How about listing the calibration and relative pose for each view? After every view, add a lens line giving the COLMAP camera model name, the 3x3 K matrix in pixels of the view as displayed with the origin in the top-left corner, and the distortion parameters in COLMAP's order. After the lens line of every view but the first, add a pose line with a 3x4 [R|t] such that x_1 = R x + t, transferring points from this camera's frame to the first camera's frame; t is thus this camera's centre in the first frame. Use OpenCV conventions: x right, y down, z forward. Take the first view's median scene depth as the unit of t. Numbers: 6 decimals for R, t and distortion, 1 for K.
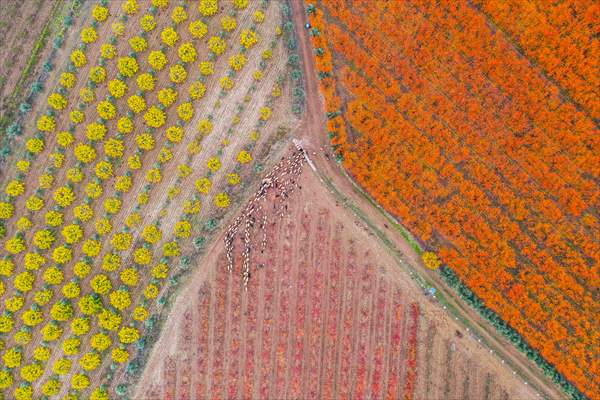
lens RADIAL K [[462.9, 0, 299.6], [0, 462.9, 198.5], [0, 0, 1]] dist [0.007442, -0.001413]
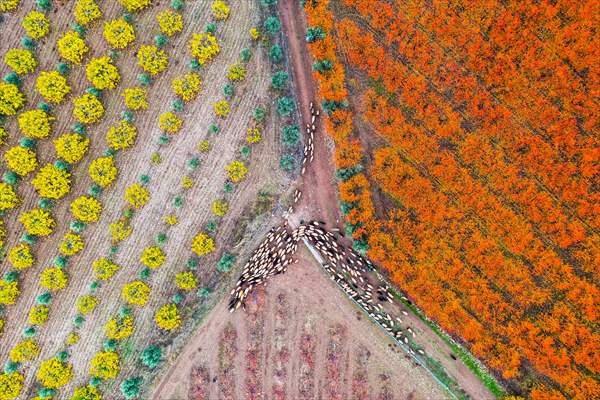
lens RADIAL K [[462.9, 0, 297.6], [0, 462.9, 199.2], [0, 0, 1]] dist [0.007442, -0.001413]
pose [[0.999680, -0.024876, -0.004634, 0.007542], [0.024889, 0.999687, 0.002580, -0.147000], [0.004568, -0.002695, 0.999986, 0.400580]]
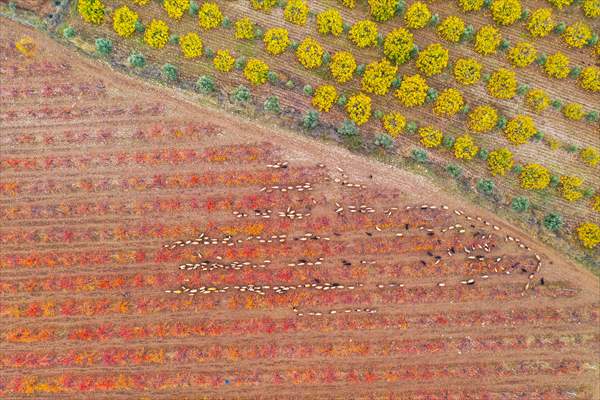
lens RADIAL K [[462.9, 0, 298.9], [0, 462.9, 202.1], [0, 0, 1]] dist [0.007442, -0.001413]
pose [[0.098664, 0.994323, -0.039833, -0.226185], [-0.994799, 0.097535, -0.029346, 0.419472], [-0.025294, 0.042521, 0.998775, 0.370215]]
